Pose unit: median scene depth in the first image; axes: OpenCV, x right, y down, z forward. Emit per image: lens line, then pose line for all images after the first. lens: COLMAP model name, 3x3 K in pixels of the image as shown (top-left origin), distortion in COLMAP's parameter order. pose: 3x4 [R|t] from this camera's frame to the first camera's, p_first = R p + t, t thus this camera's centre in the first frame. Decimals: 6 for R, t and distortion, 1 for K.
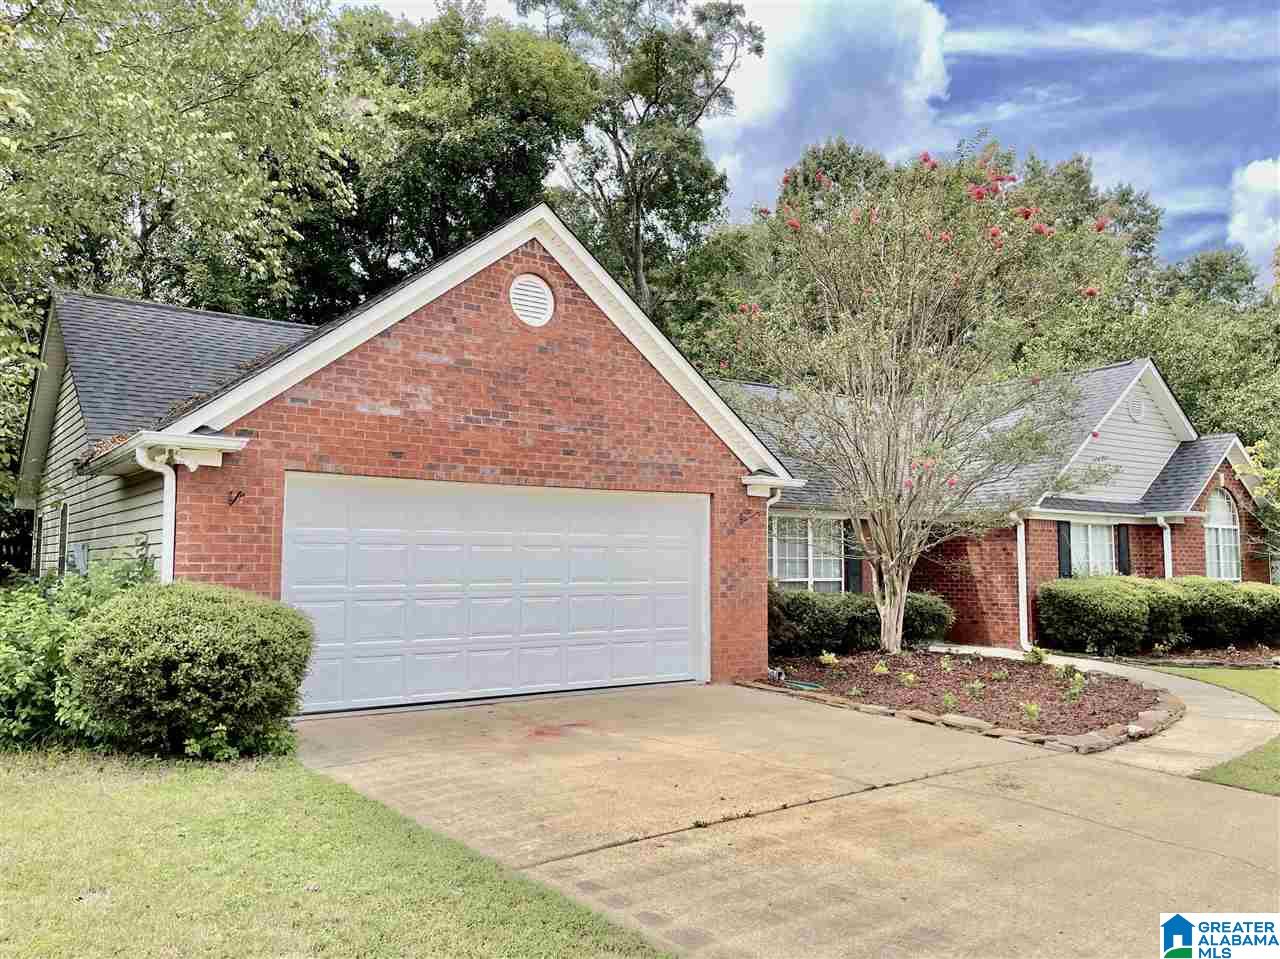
lens RADIAL K [[993.2, 0, 640.0], [0, 993.2, 479.5], [0, 0, 1]] dist [-0.000086, -0.000312]
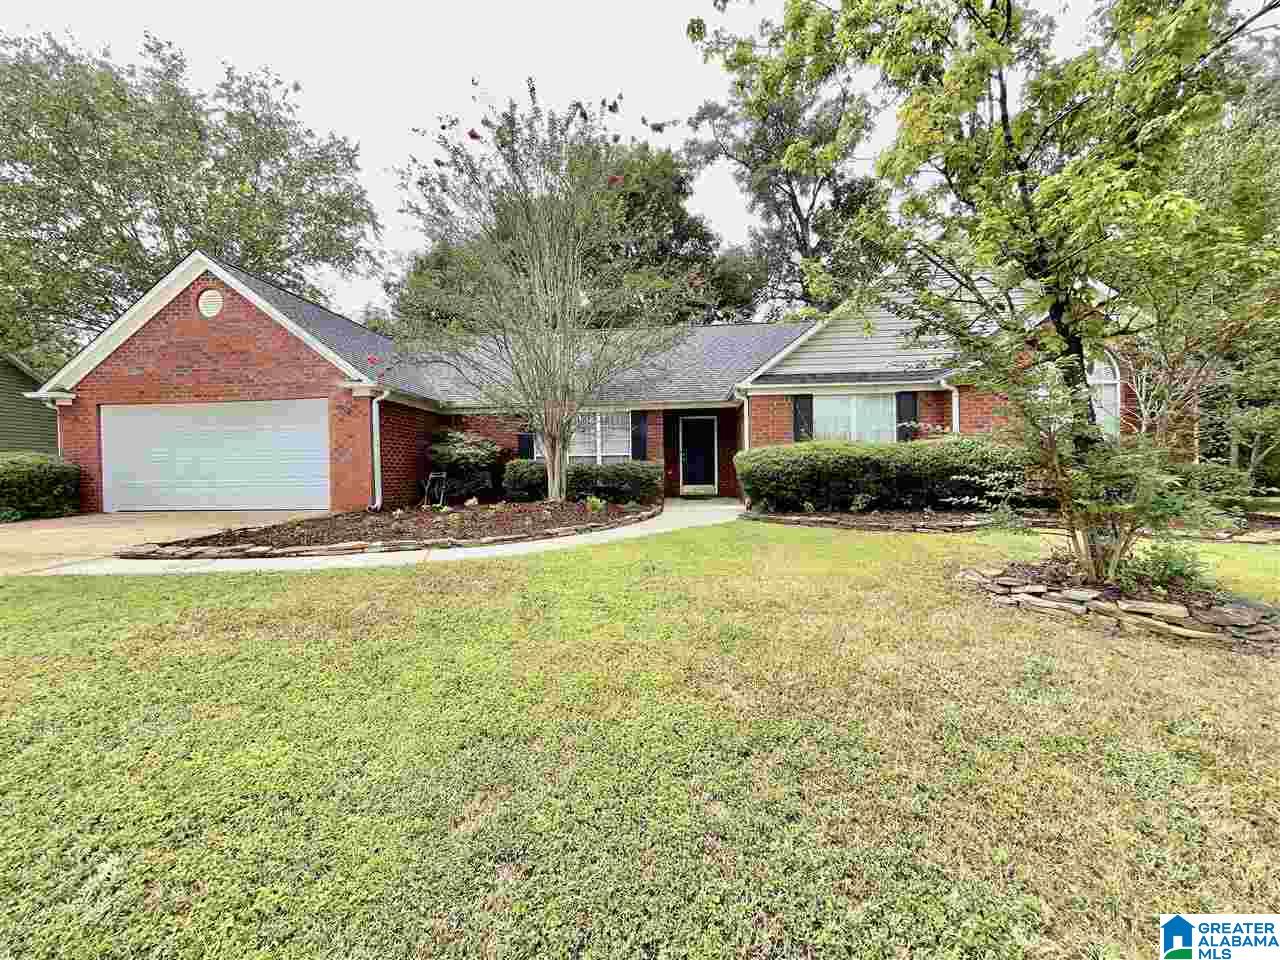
lens RADIAL K [[510.9, 0, 640.0], [0, 510.9, 480.0], [0, 0, 1]] dist [-0.001028, -0.000161]
pose [[0.764646, -0.007957, -0.644401, 0.699339], [0.072884, 0.994576, 0.074203, 0.086665], [0.640315, -0.103706, 0.761079, 0.462297]]
